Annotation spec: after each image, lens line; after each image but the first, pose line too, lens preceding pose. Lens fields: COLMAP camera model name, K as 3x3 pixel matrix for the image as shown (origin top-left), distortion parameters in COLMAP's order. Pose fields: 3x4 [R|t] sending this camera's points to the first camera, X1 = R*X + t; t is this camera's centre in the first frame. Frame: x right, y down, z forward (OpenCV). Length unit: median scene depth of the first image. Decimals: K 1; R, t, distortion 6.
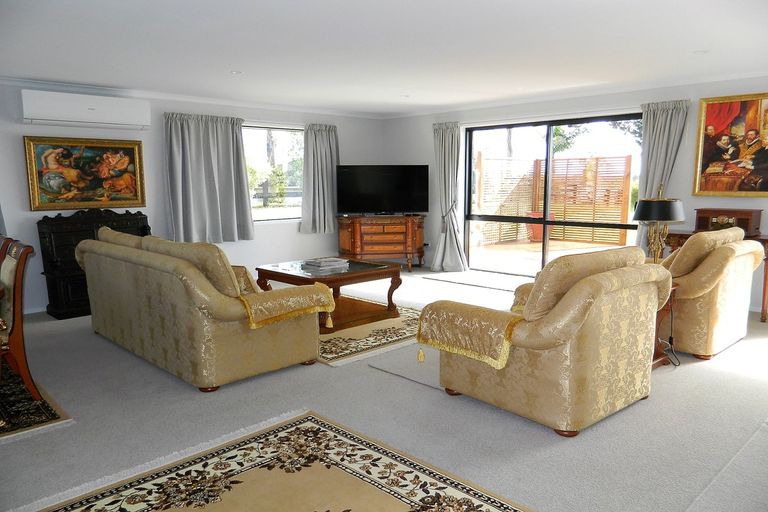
lens RADIAL K [[574.6, 0, 384.6], [0, 574.6, 257.3], [0, 0, 1]] dist [0.006954, -0.000558]
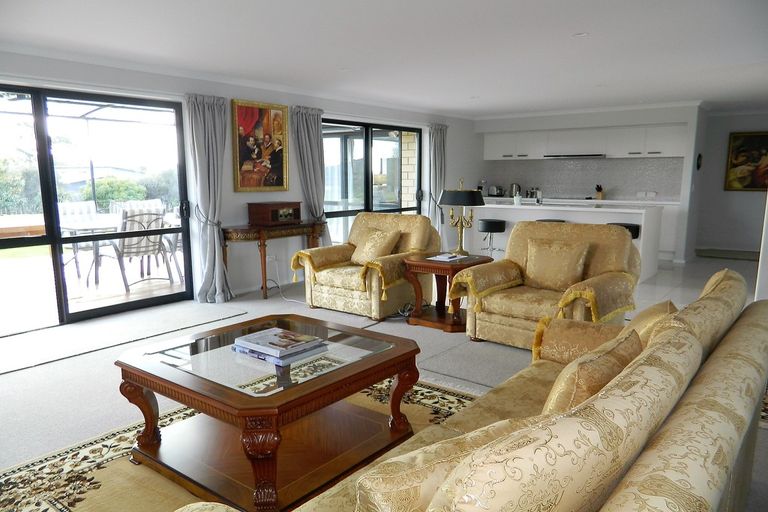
lens RADIAL K [[574.6, 0, 384.0], [0, 574.6, 258.9], [0, 0, 1]] dist [0.006954, -0.000558]
pose [[-0.140162, -0.138923, 0.980334, -0.568260], [0.141670, 0.977107, 0.158721, -0.122496], [-0.979941, 0.161130, -0.117272, 0.926037]]
